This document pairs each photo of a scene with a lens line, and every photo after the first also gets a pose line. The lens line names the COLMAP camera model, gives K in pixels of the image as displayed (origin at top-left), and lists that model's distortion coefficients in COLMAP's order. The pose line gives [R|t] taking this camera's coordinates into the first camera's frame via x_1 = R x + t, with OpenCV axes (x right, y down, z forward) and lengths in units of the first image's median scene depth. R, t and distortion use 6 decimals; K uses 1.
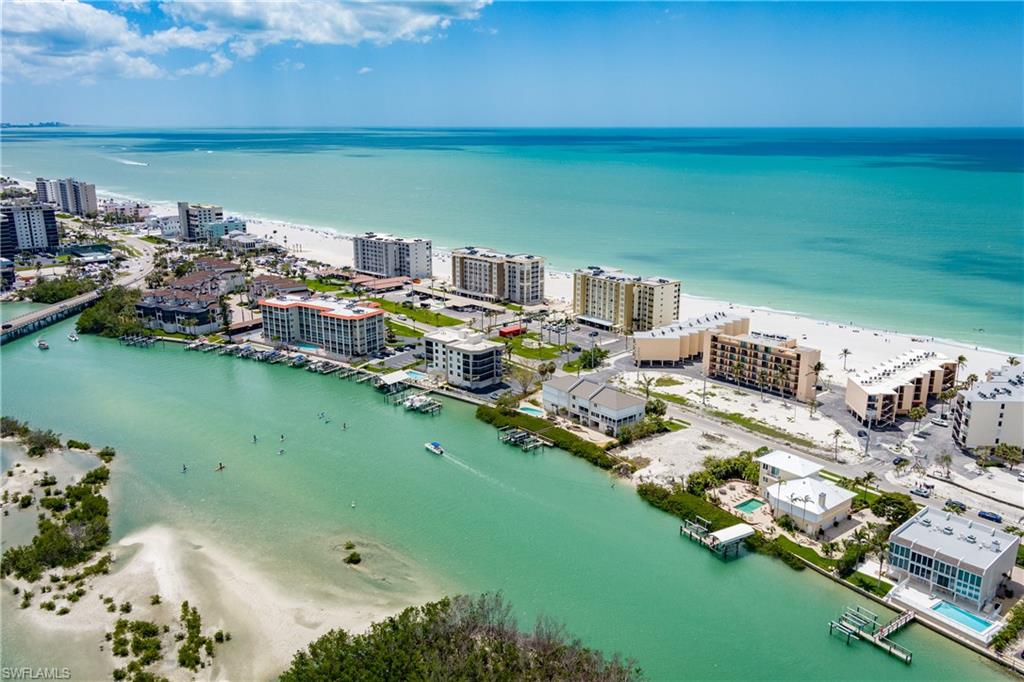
lens RADIAL K [[814.5, 0, 510.8], [0, 814.5, 343.4], [0, 0, 1]] dist [0.037361, -0.043827]
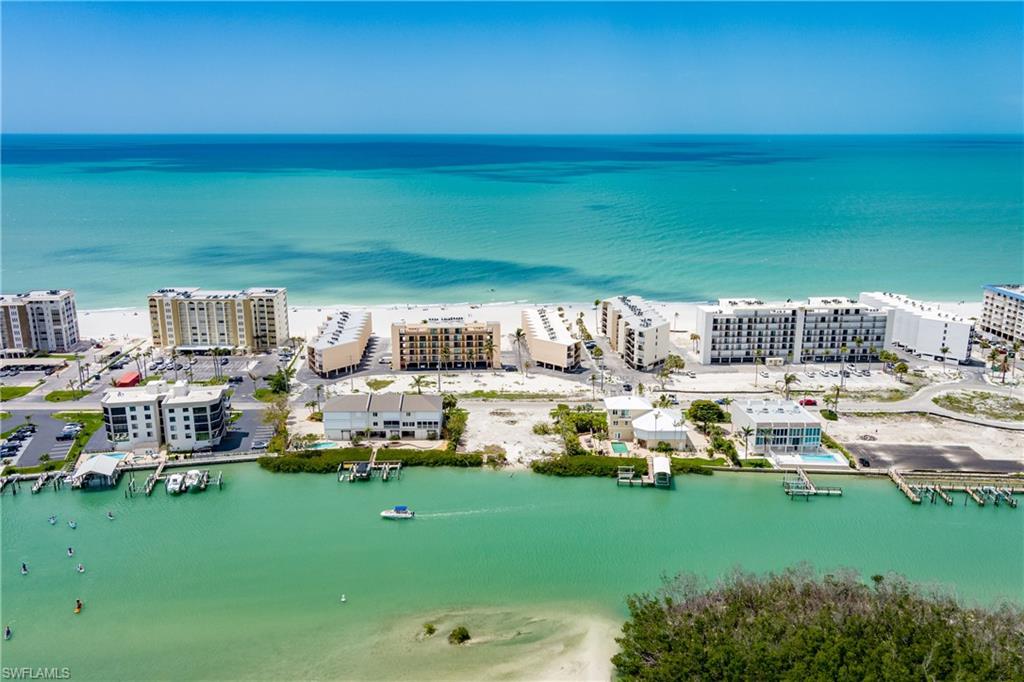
lens RADIAL K [[814.5, 0, 510.8], [0, 814.5, 343.4], [0, 0, 1]] dist [0.037361, -0.043827]
pose [[0.627653, -0.200421, 0.752252, -0.452058], [0.205149, 0.974719, 0.088523, -0.056178], [-0.750976, 0.098762, 0.652902, 0.241491]]
